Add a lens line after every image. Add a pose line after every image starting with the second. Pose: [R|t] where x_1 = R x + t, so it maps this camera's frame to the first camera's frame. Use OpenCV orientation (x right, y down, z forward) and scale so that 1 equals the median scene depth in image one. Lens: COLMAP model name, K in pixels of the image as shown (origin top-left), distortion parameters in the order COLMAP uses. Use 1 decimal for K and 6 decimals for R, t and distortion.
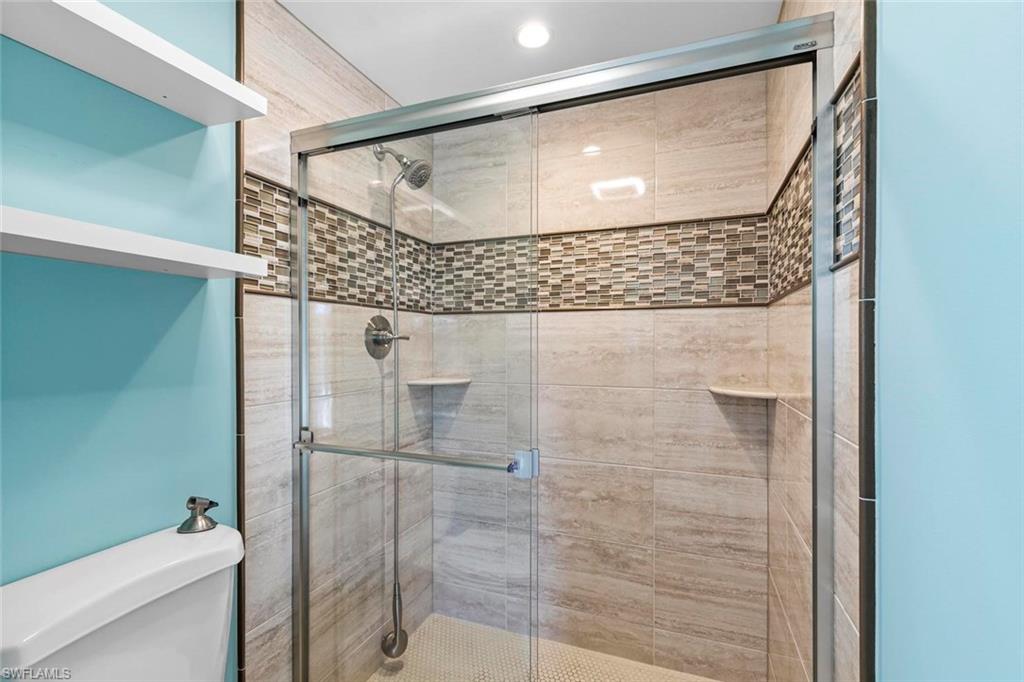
lens RADIAL K [[464.0, 0, 512.4], [0, 464.0, 345.1], [0, 0, 1]] dist [0.012216, -0.002987]
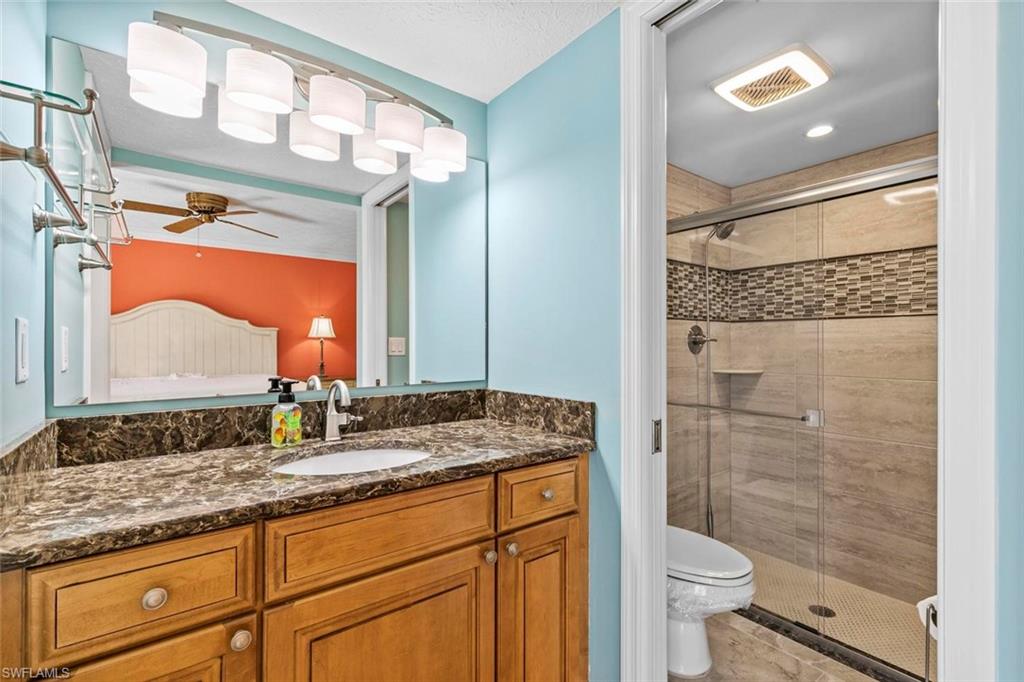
lens RADIAL K [[464.0, 0, 507.5], [0, 464.0, 343.3], [0, 0, 1]] dist [0.012216, -0.002987]
pose [[0.854505, -0.001298, -0.519441, -0.023857], [0.000026, 0.999997, -0.002457, -0.001704], [0.519442, 0.002086, 0.854503, -0.567246]]
